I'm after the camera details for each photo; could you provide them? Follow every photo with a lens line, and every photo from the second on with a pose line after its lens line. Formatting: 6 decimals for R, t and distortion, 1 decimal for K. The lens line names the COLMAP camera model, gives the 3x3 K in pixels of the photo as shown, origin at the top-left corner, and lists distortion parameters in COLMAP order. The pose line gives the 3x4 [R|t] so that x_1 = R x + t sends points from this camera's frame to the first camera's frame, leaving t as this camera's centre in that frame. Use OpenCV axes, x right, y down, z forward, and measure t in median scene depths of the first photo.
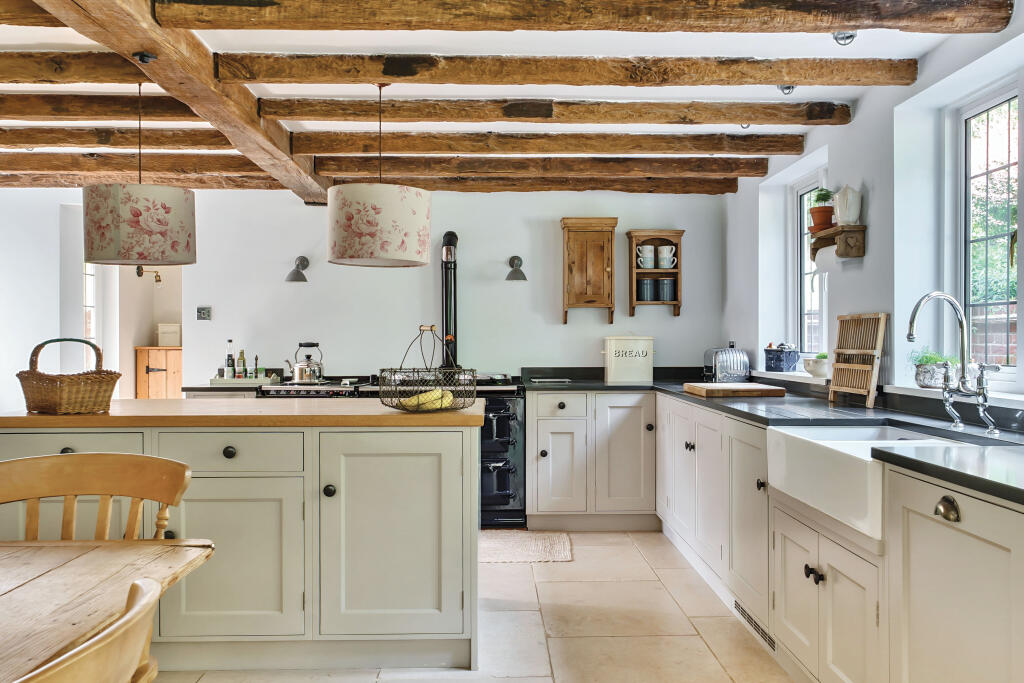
lens RADIAL K [[898.9, 0, 512.0], [0, 898.9, 341.5], [0, 0, 1]] dist [-0.006899, -0.004080]
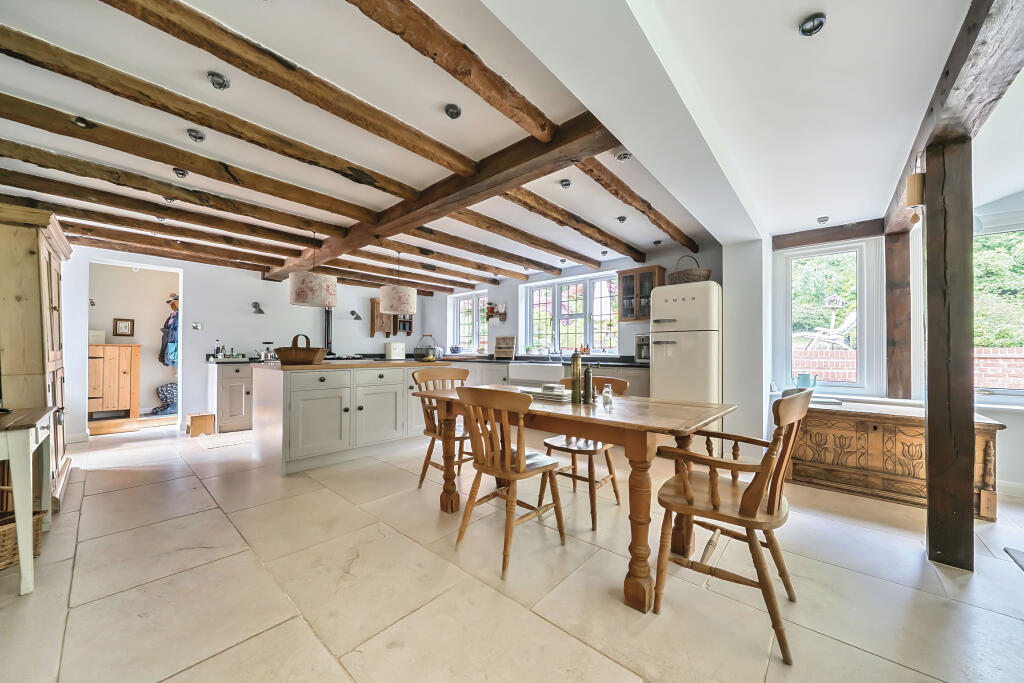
lens RADIAL K [[368.4, 0, 512.0], [0, 368.4, 341.5], [0, 0, 1]] dist [-0.000004, 0.000008]
pose [[0.688460, 0.025049, 0.724842, -0.487099], [-0.003986, 0.999519, -0.030755, 0.026887], [-0.725264, 0.018284, 0.688229, -0.061715]]
